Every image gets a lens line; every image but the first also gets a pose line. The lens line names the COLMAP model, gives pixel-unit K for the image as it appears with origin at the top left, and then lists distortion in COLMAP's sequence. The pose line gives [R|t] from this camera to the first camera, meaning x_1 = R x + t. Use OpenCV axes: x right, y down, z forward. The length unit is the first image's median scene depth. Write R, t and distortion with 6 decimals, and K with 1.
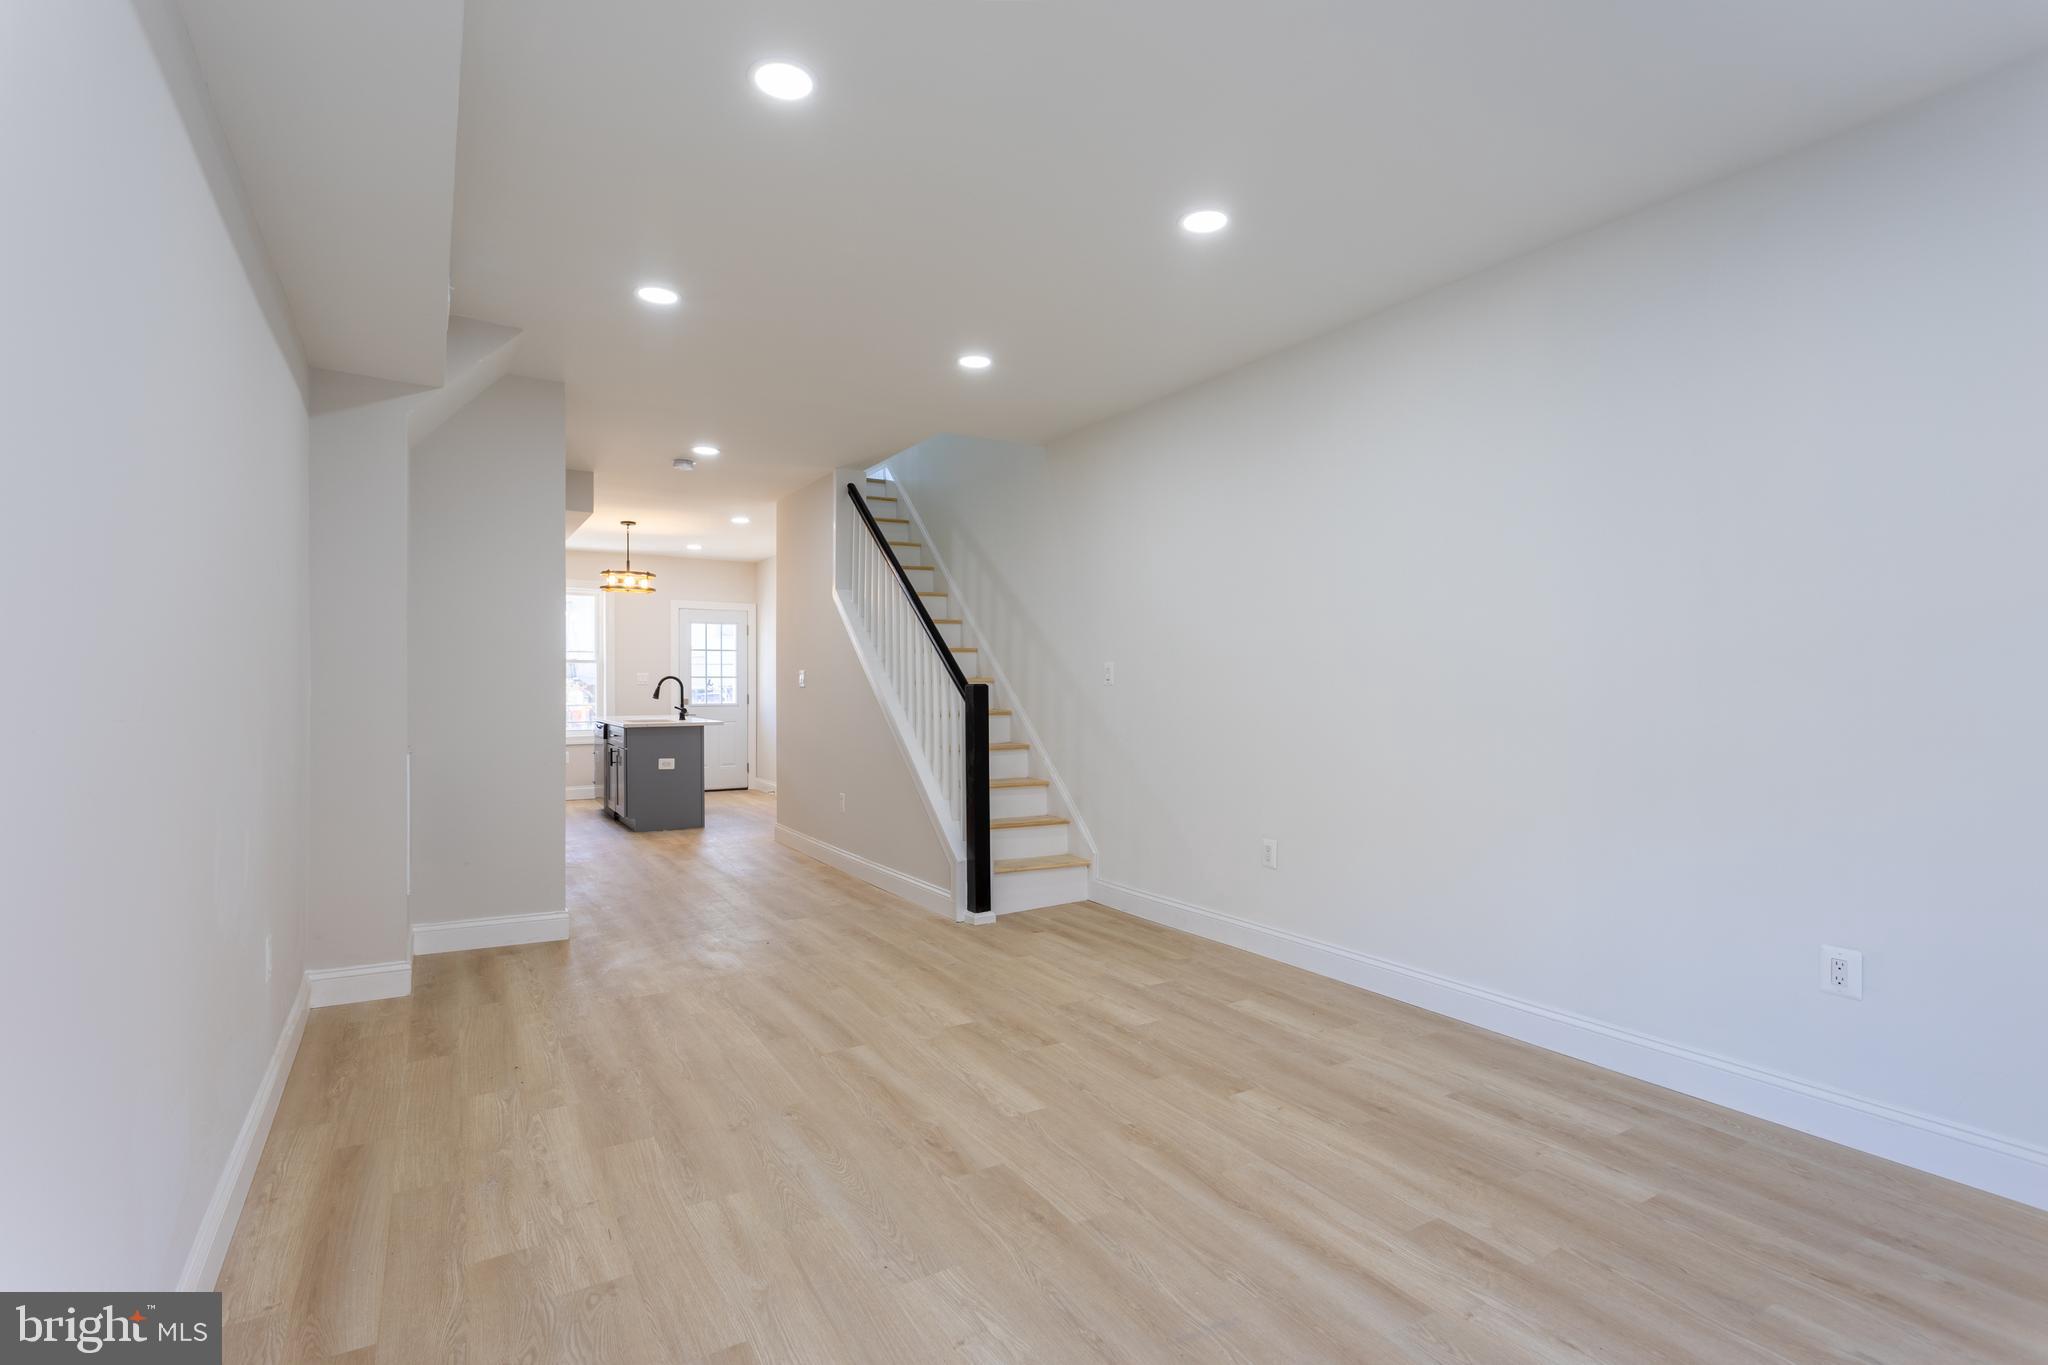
lens RADIAL K [[968.3, 0, 1025.4], [0, 968.3, 682.8], [0, 0, 1]] dist [0.001375, 0.002846]
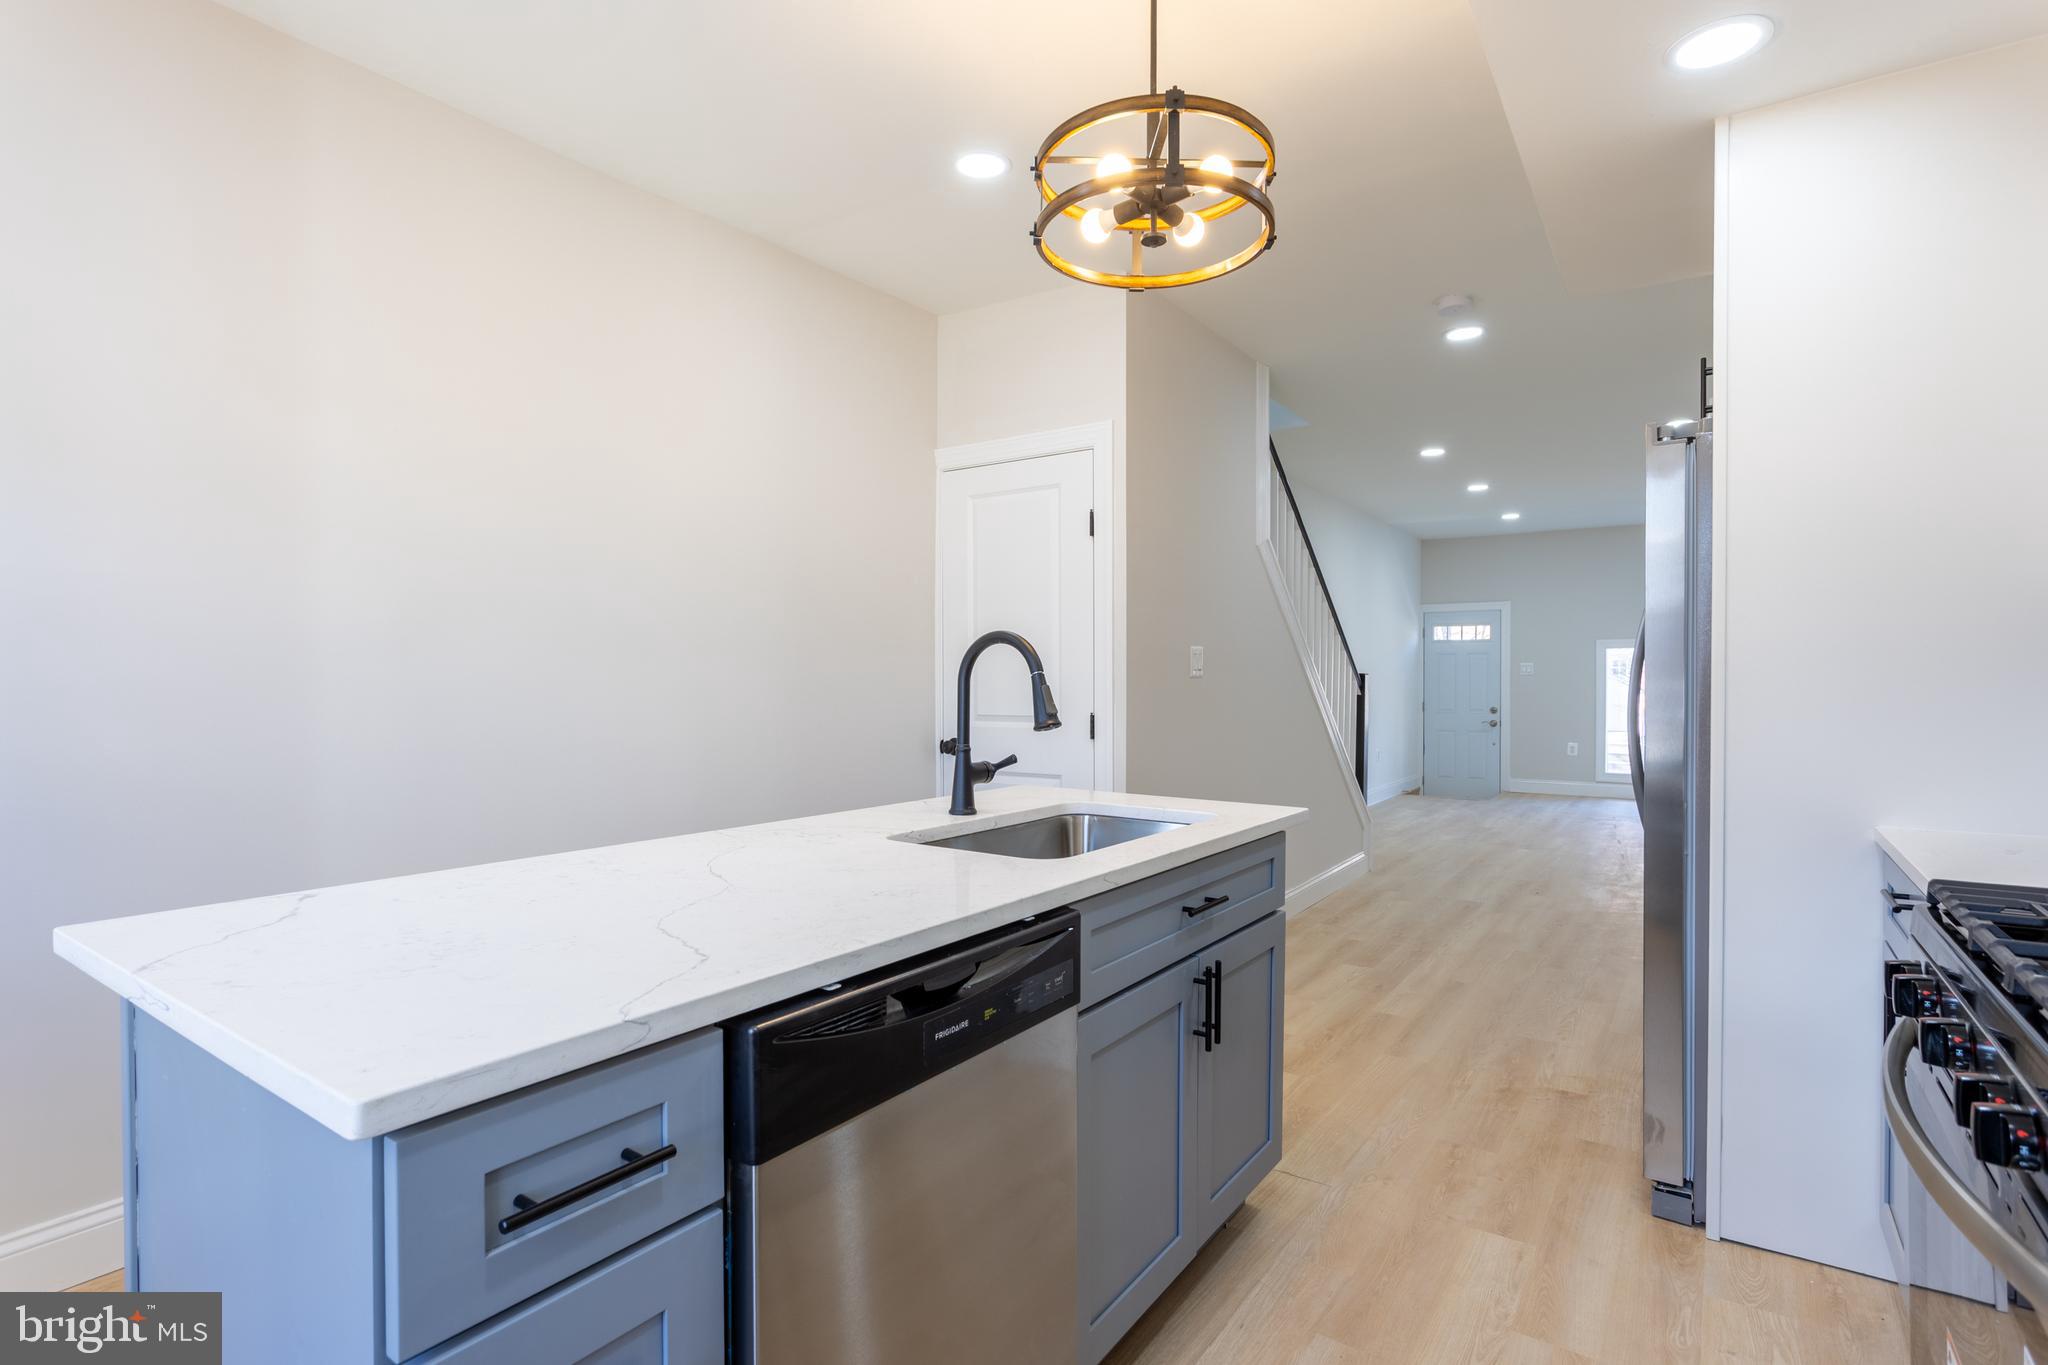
lens RADIAL K [[998.4, 0, 1033.4], [0, 998.4, 688.4], [0, 0, 1]] dist [-0.014909, 0.007501]
pose [[-0.410329, -0.013241, 0.911841, -1.473998], [-0.005410, 0.999912, 0.012085, 0.010687], [-0.911921, 0.000026, -0.410365, 2.716483]]
